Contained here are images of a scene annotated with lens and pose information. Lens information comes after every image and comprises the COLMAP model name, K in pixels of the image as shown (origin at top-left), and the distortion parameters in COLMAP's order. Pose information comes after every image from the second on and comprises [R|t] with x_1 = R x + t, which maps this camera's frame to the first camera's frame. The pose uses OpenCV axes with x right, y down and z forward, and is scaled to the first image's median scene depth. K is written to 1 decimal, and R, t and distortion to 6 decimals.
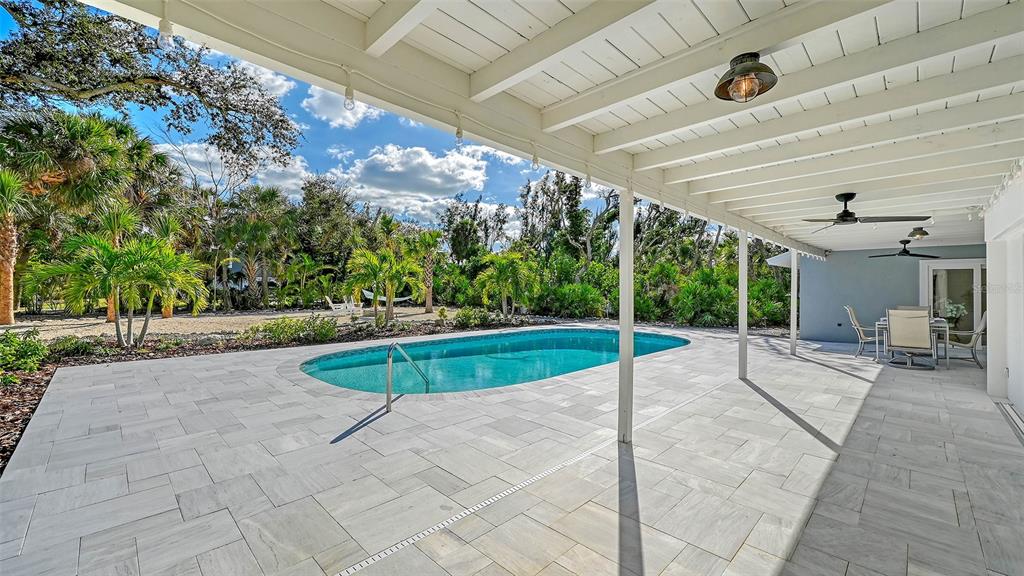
lens RADIAL K [[409.3, 0, 513.1], [0, 409.3, 280.0], [0, 0, 1]] dist [-0.005286, -0.000427]
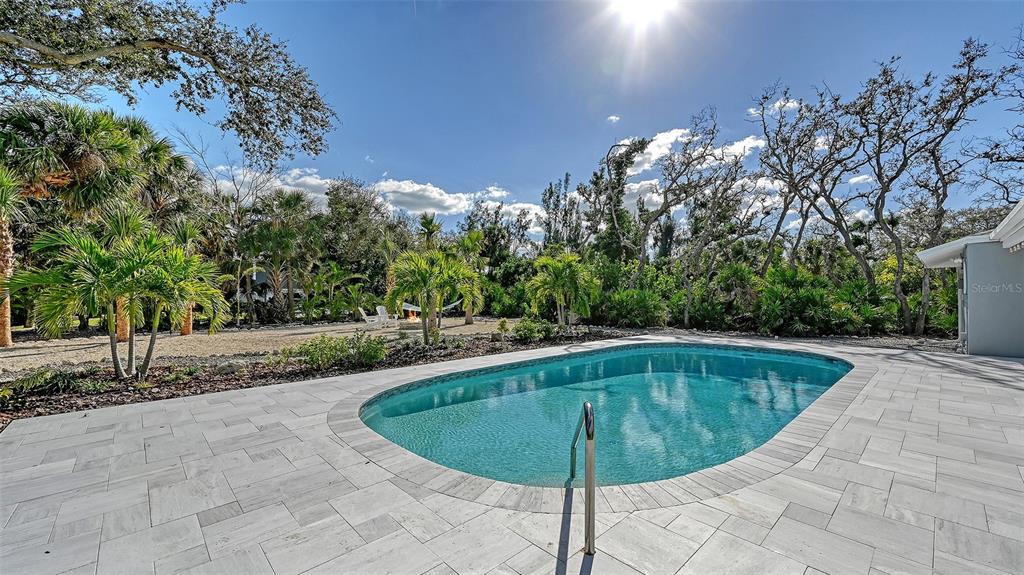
lens RADIAL K [[409.3, 0, 513.6], [0, 409.3, 289.4], [0, 0, 1]] dist [-0.005286, -0.000427]
pose [[0.999092, -0.016475, -0.039297, -0.108277], [0.016605, 0.999858, 0.002981, 0.003683], [0.039243, -0.003631, 0.999223, 0.153011]]
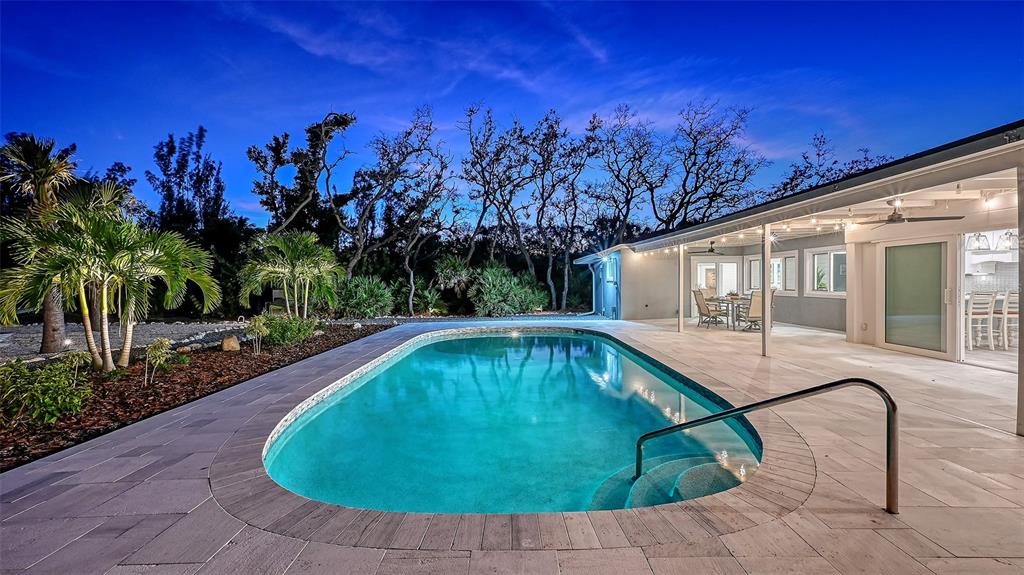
lens RADIAL K [[409.3, 0, 521.8], [0, 409.3, 290.6], [0, 0, 1]] dist [-0.005286, -0.000427]
pose [[0.708825, -0.030076, 0.704743, -0.255462], [0.001639, 0.999158, 0.040993, 0.004924], [-0.705383, -0.027902, 0.708277, 0.258159]]
